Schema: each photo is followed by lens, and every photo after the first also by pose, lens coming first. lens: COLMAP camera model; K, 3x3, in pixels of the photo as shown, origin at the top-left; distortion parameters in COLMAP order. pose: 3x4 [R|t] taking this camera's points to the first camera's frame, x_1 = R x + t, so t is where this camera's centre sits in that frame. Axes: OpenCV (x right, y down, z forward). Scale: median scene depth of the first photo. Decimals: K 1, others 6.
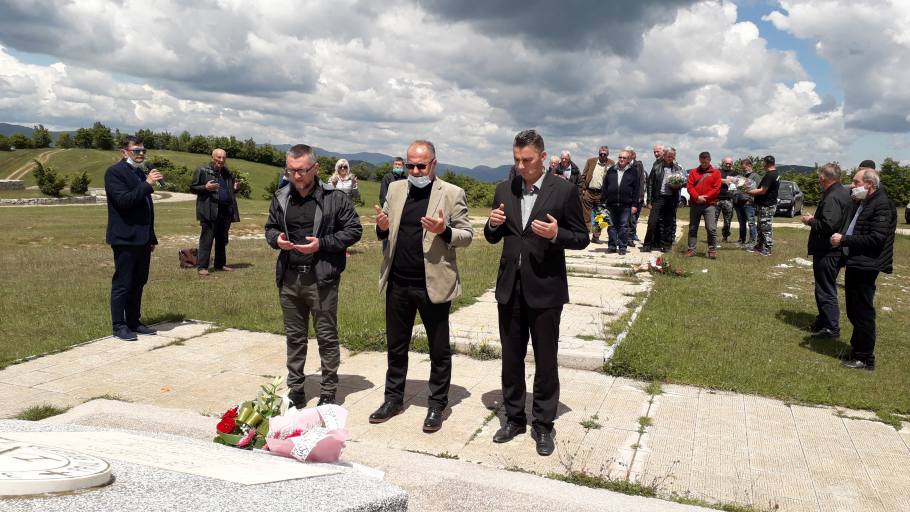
lens RADIAL K [[698.2, 0, 456.6], [0, 698.2, 242.3], [0, 0, 1]] dist [0.081501, -0.093150]
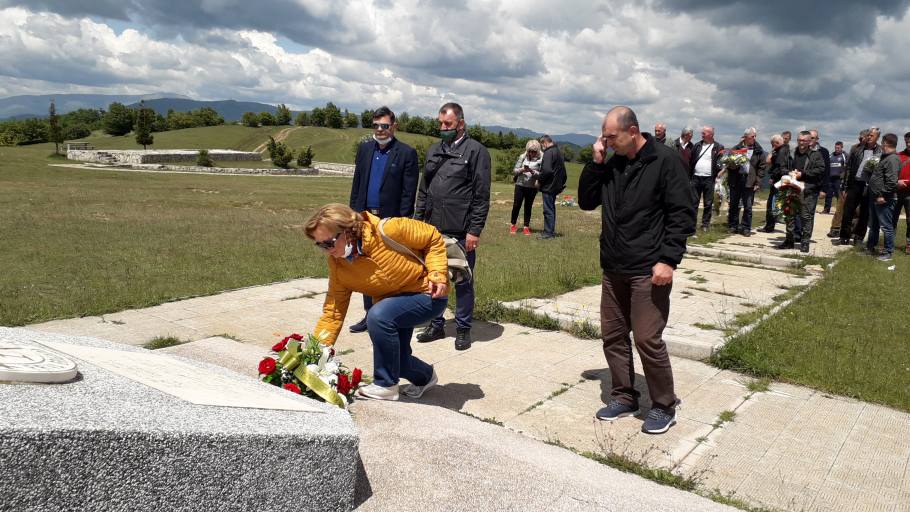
lens RADIAL K [[698.2, 0, 479.3], [0, 698.2, 244.3], [0, 0, 1]] dist [0.081501, -0.093150]
pose [[0.962143, 0.058092, -0.266281, 0.149211], [-0.051072, 0.998142, 0.033216, 0.012337], [0.267716, -0.018359, 0.963323, 0.022953]]
